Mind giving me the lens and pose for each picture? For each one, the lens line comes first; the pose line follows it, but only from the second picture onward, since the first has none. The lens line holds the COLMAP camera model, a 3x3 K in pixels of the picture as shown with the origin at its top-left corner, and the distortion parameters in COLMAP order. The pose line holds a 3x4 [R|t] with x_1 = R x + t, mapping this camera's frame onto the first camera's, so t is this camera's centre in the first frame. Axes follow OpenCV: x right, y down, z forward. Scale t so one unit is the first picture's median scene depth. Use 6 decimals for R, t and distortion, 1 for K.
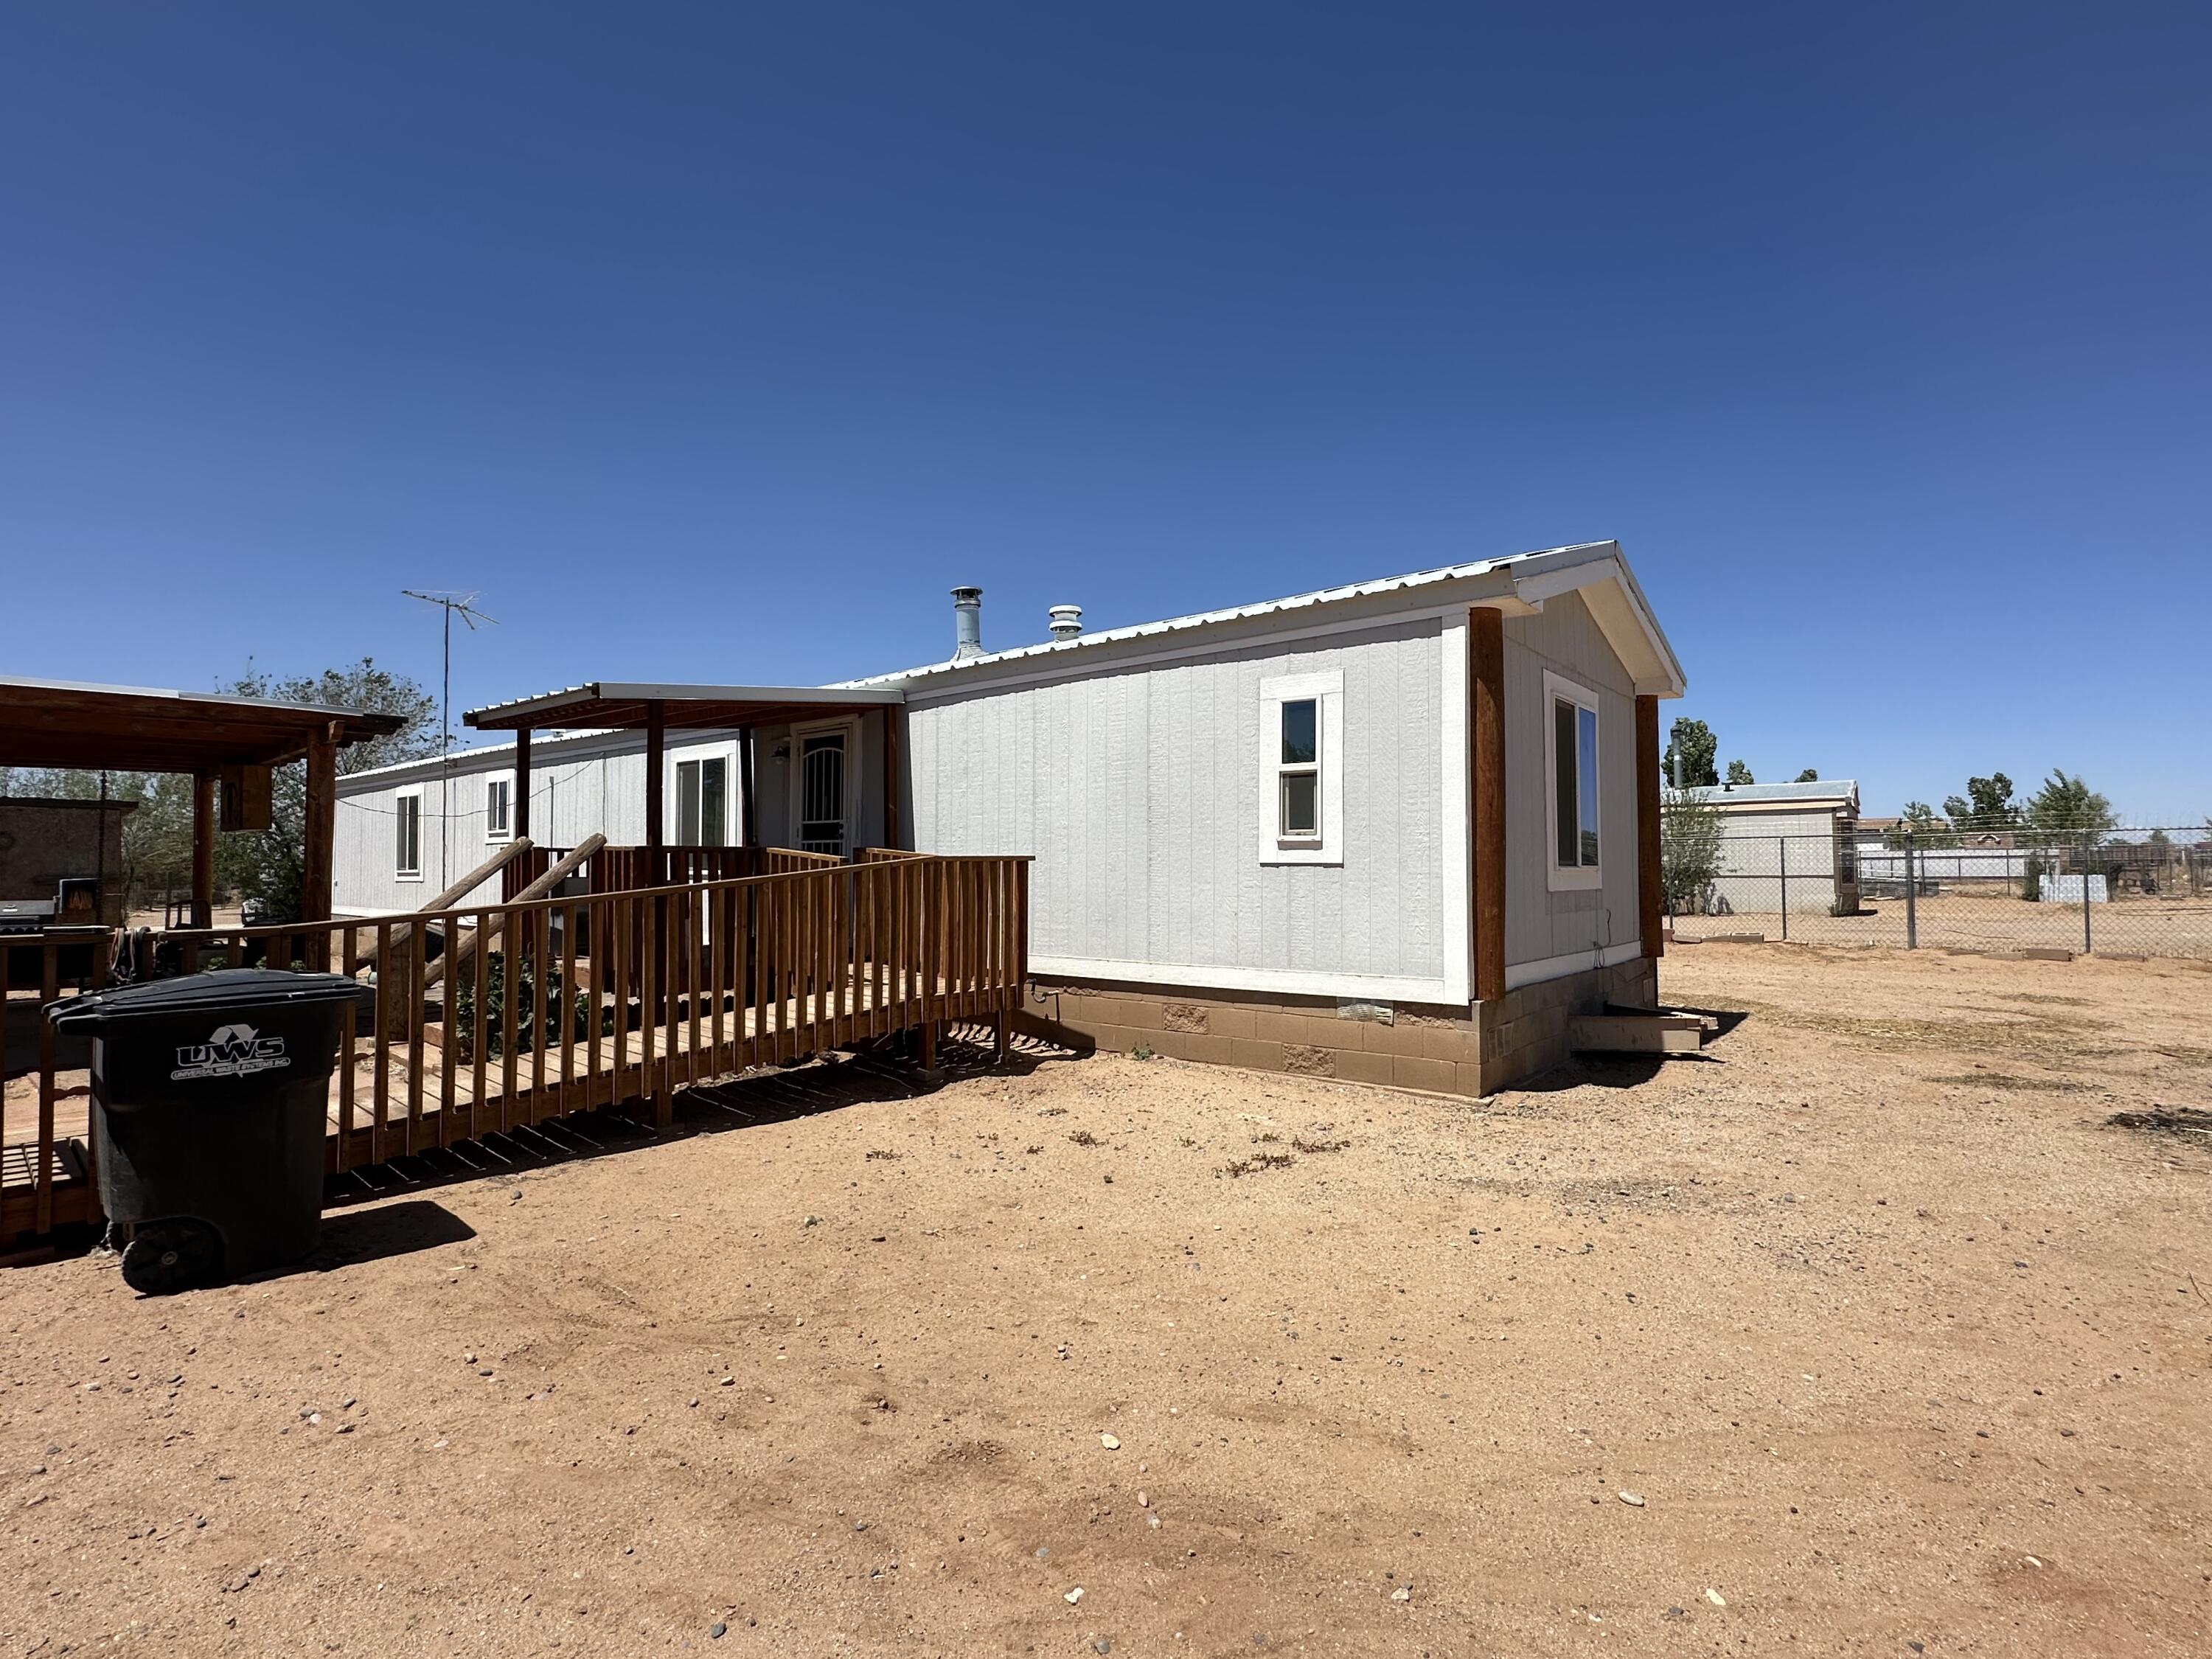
lens RADIAL K [[1048.1, 0, 1107.0], [0, 1048.1, 829.6], [0, 0, 1]] dist [-0.003211, 0.001074]
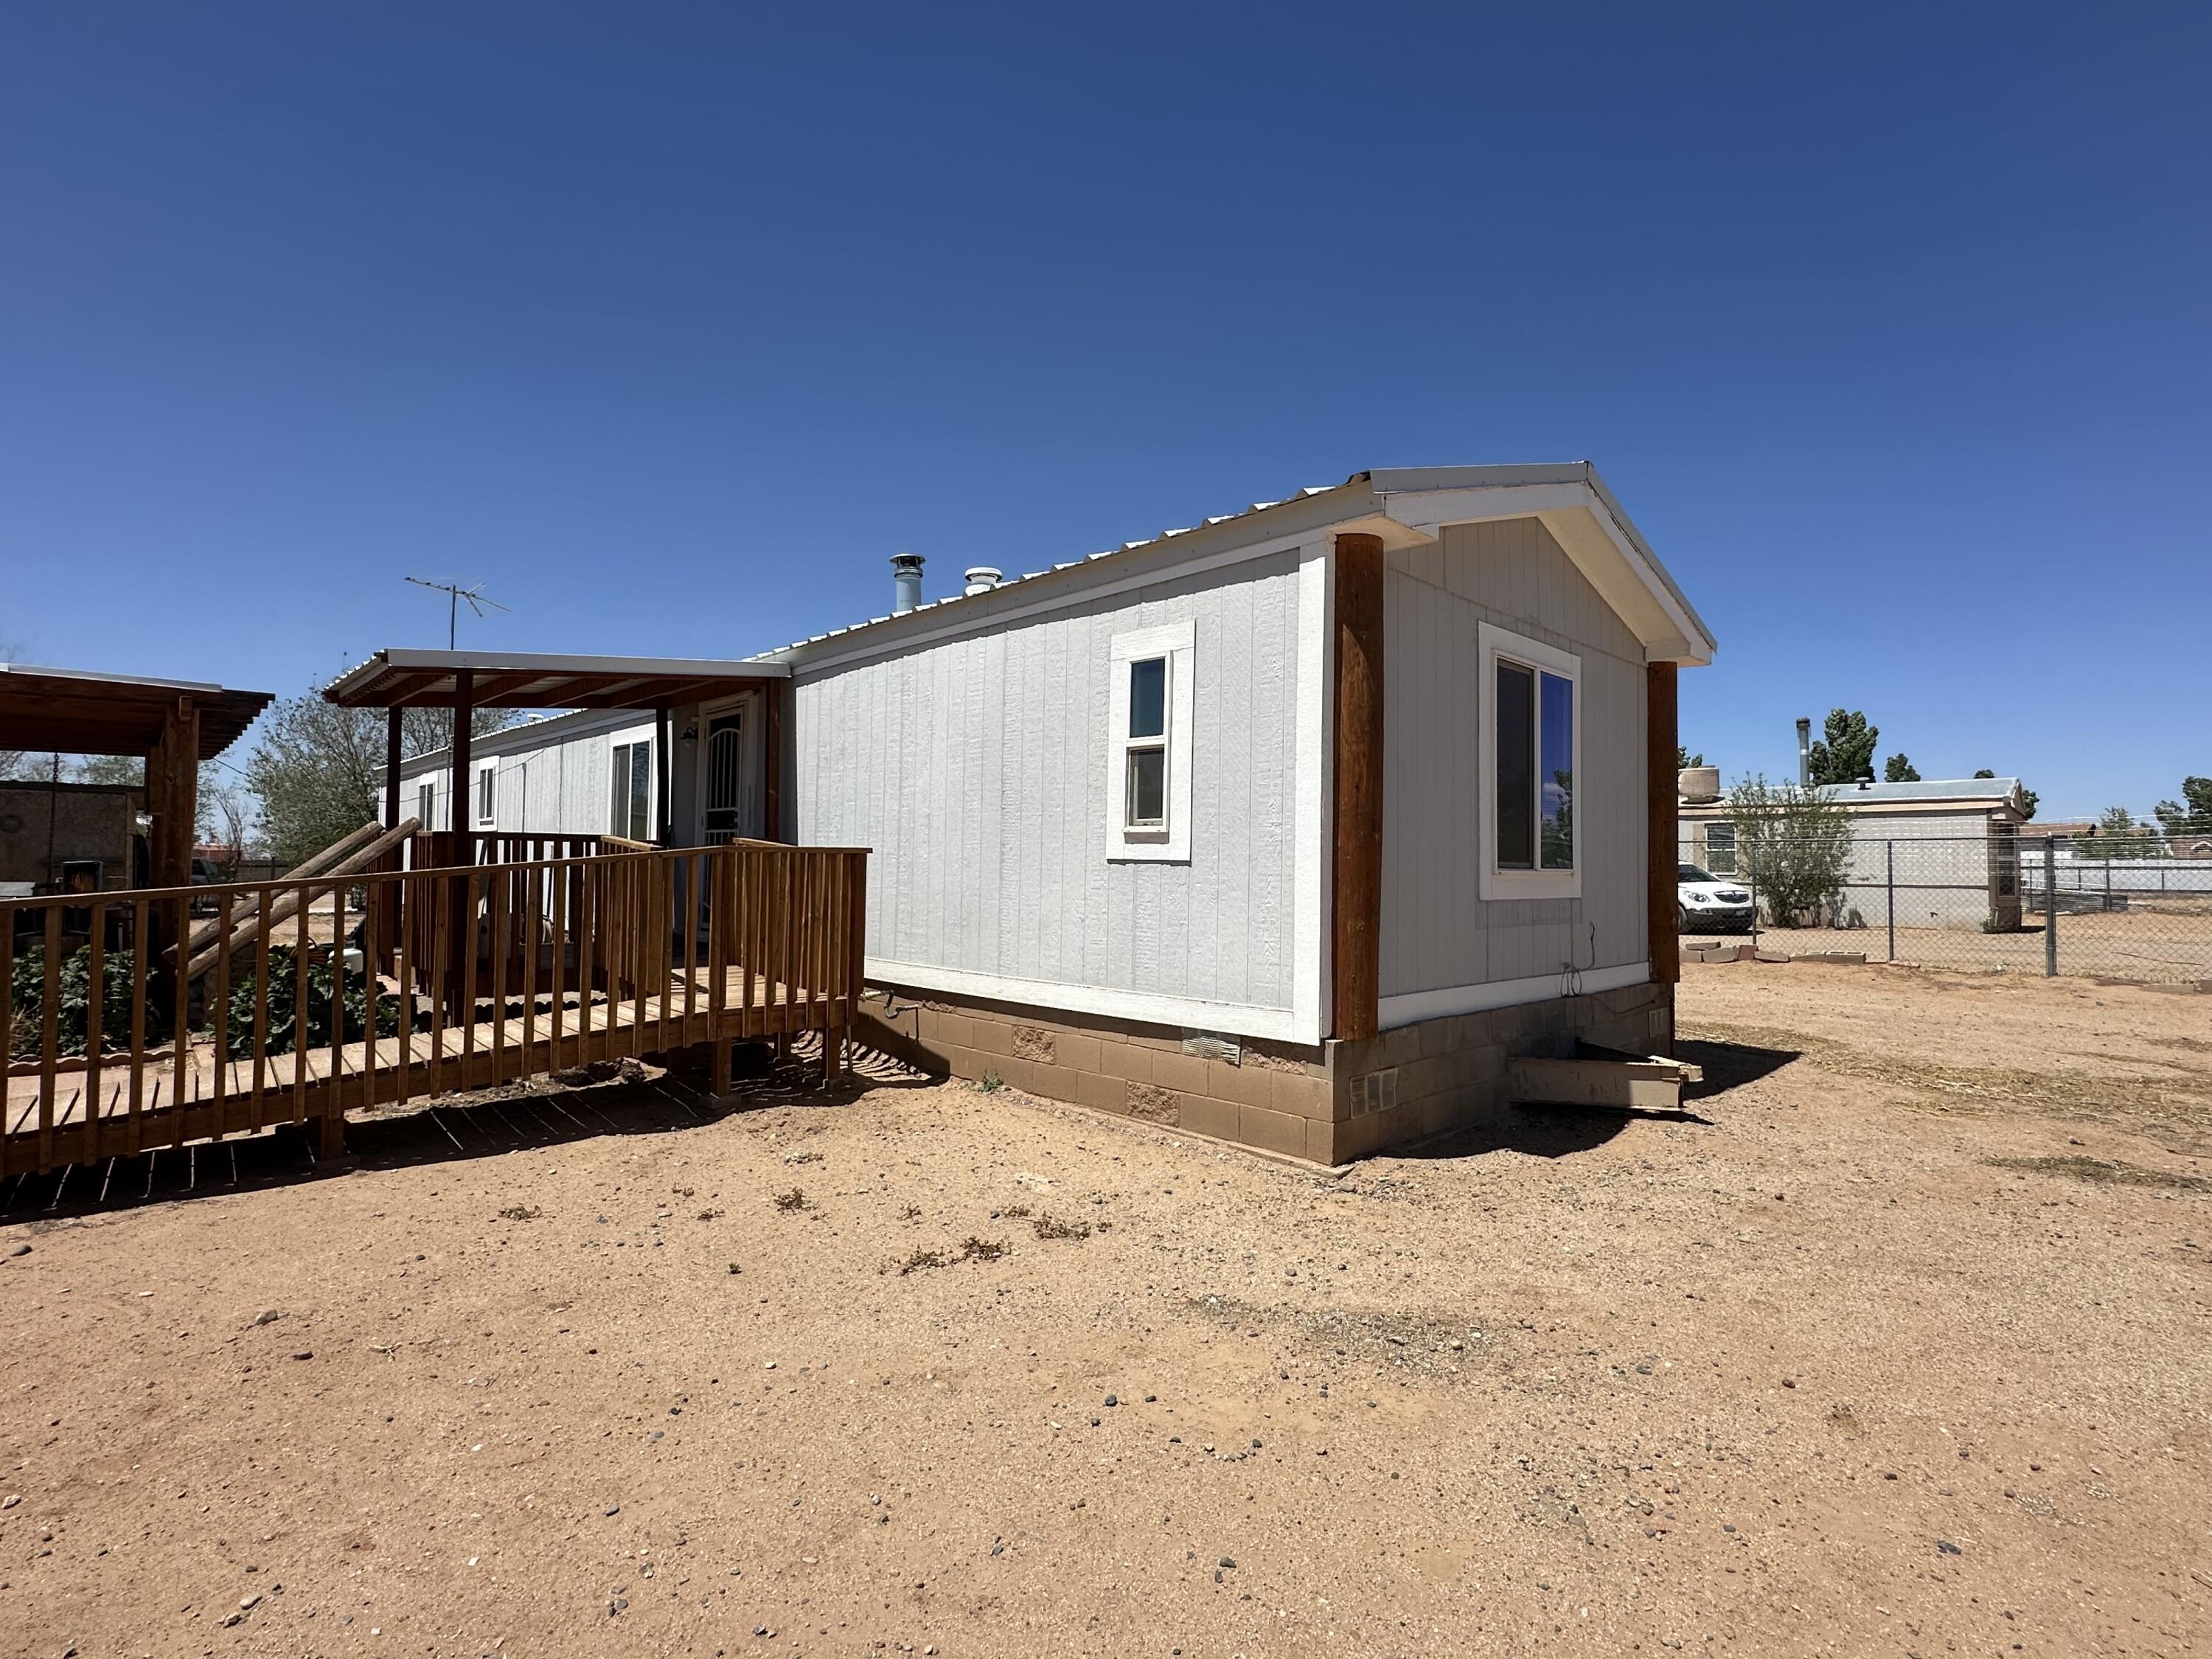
lens RADIAL K [[1048.1, 0, 1109.4], [0, 1048.1, 825.5], [0, 0, 1]] dist [-0.003211, 0.001074]
pose [[0.993570, 0.009721, -0.112797, 0.231264], [-0.009938, 0.999950, -0.001364, 0.006344], [0.112778, 0.002476, 0.993617, 0.177831]]
